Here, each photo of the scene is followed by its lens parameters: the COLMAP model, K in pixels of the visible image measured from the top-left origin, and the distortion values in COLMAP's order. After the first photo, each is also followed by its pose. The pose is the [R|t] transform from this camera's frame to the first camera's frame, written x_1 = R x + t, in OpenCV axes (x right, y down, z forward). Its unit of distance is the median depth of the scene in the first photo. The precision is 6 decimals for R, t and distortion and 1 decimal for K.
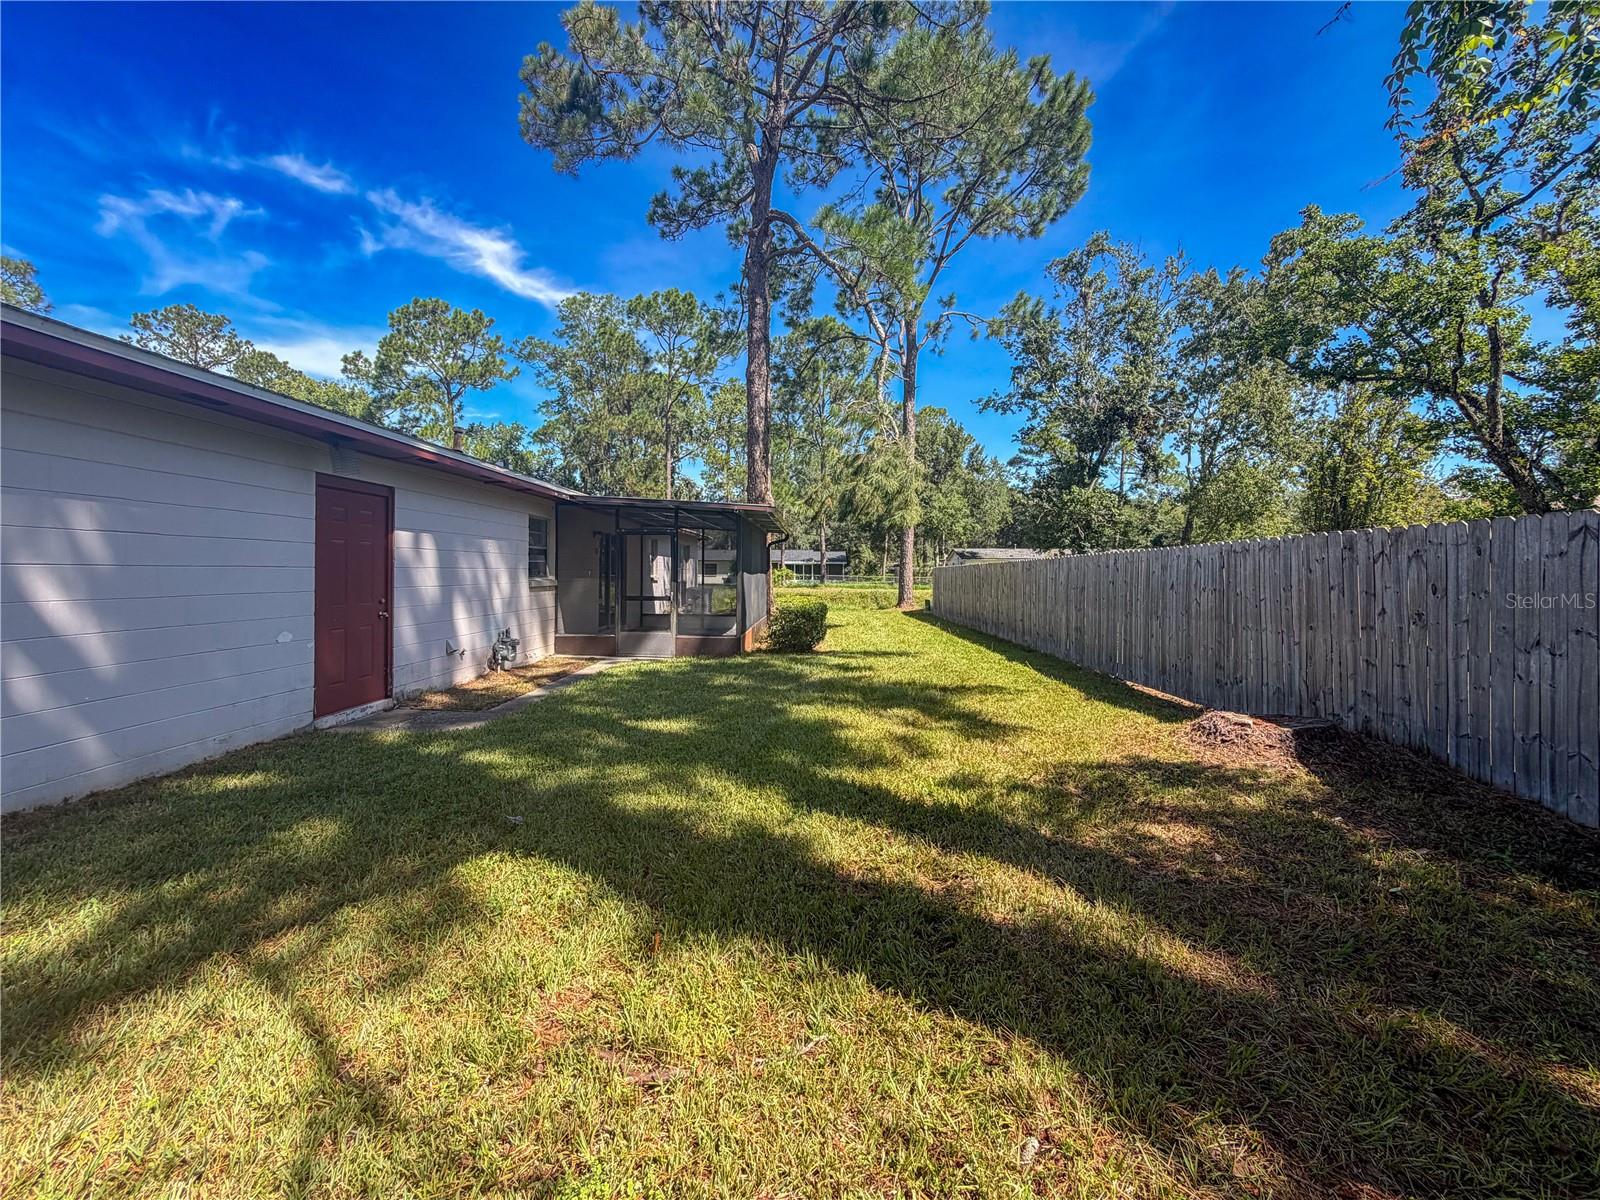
lens RADIAL K [[671.4, 0, 805.0], [0, 671.4, 570.3], [0, 0, 1]] dist [-0.002617, 0.000208]
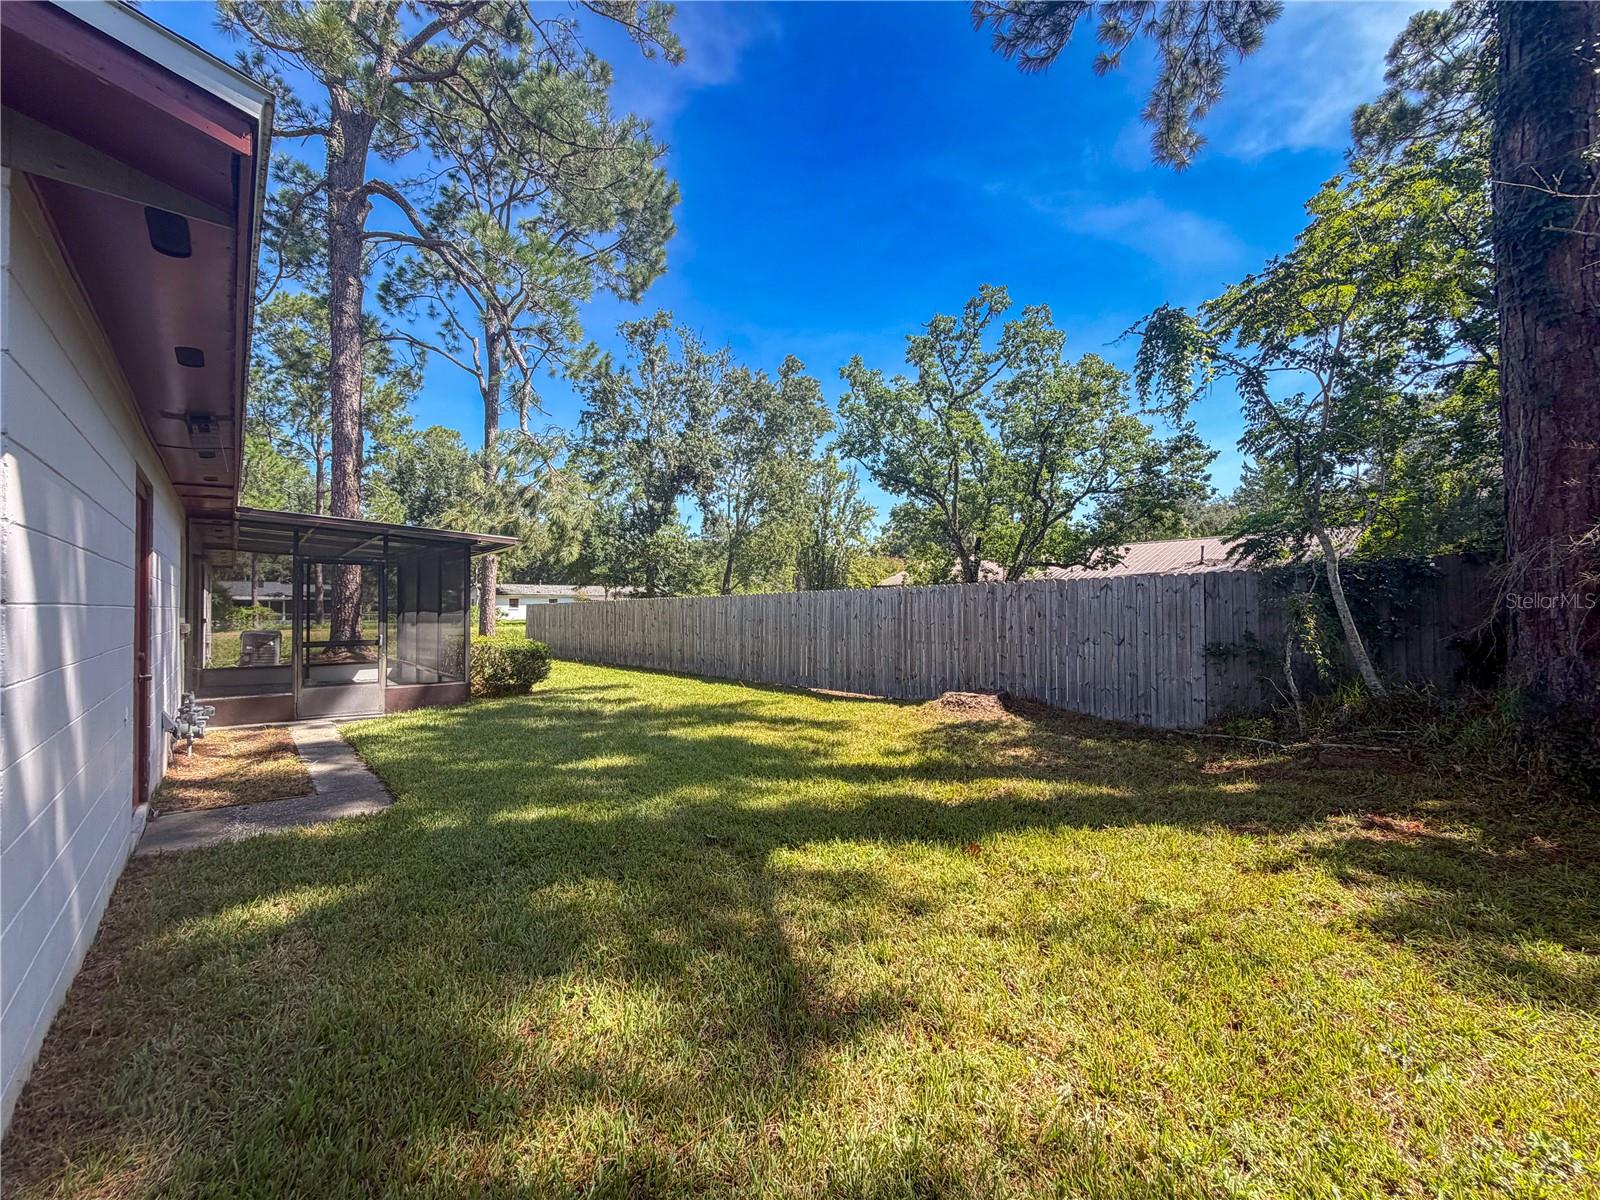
lens RADIAL K [[671.4, 0, 806.5], [0, 671.4, 601.4], [0, 0, 1]] dist [-0.002617, 0.000208]
pose [[0.715390, -0.001052, 0.698725, -0.446779], [0.005928, 0.999972, -0.004564, -0.002739], [-0.698701, 0.007407, 0.715376, 0.043350]]
